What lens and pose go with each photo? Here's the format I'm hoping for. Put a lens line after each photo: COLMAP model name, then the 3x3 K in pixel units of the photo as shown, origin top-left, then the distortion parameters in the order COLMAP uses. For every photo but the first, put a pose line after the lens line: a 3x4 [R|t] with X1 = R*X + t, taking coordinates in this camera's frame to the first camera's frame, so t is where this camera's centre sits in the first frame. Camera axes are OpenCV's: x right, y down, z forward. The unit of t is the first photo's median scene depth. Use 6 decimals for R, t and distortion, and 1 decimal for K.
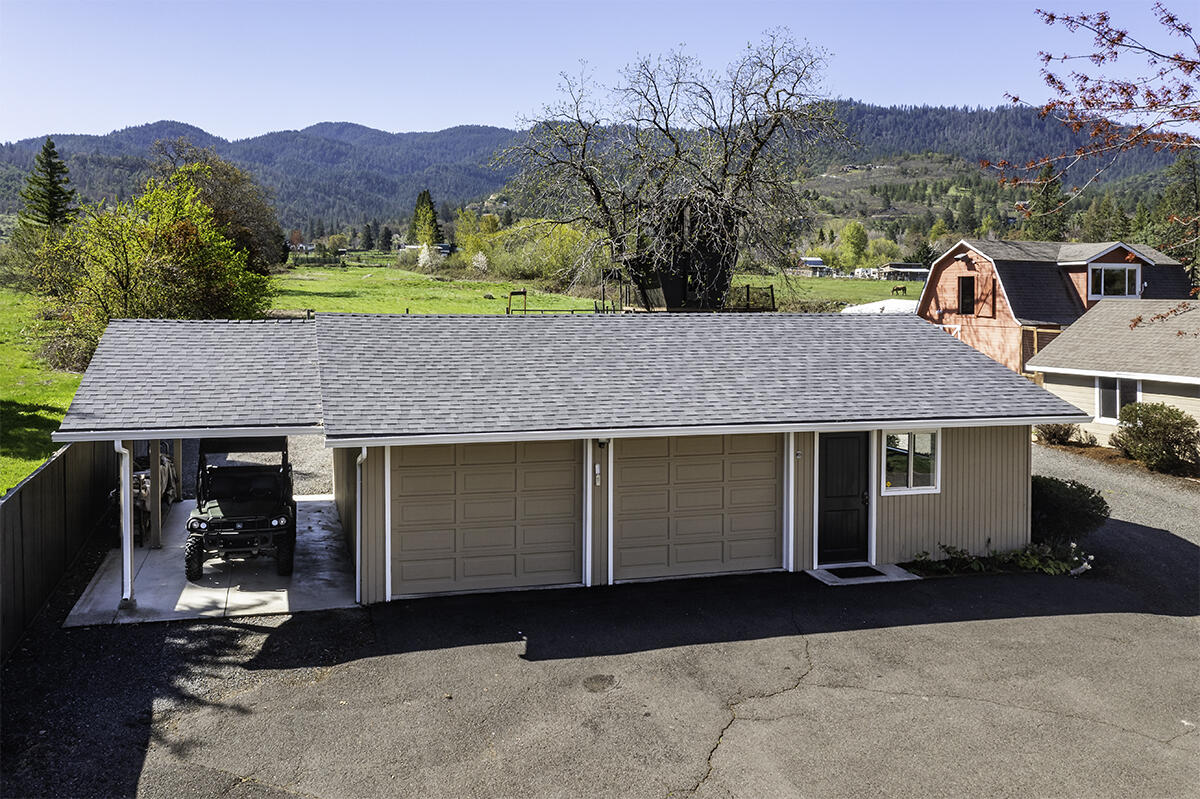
lens RADIAL K [[1012.2, 0, 600.0], [0, 1012.2, 399.5], [0, 0, 1]] dist [-0.004693, 0.005812]
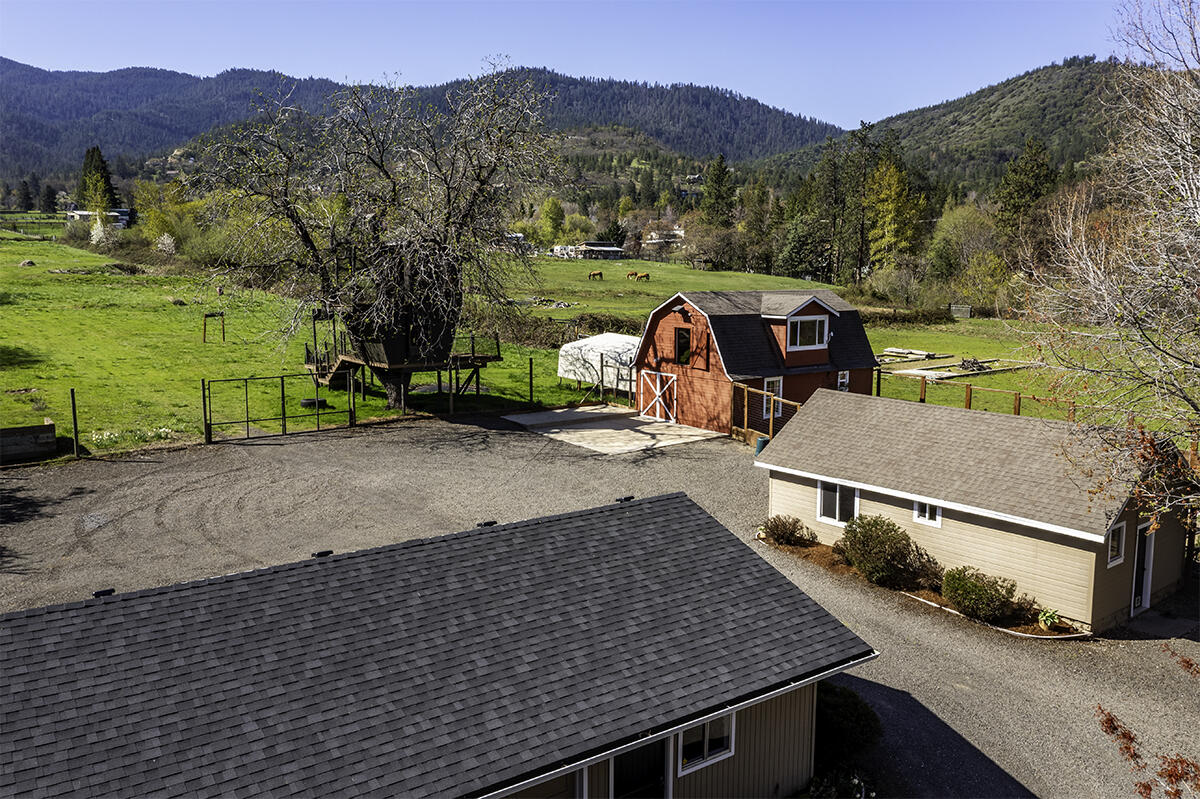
lens RADIAL K [[881.9, 0, 600.0], [0, 881.9, 399.5], [0, 0, 1]] dist [-0.003320, 0.004951]
pose [[0.946766, -0.039586, 0.319480, -0.005898], [-0.003137, 0.991229, 0.132117, -0.092487], [-0.321907, -0.126086, 0.938338, 0.091969]]
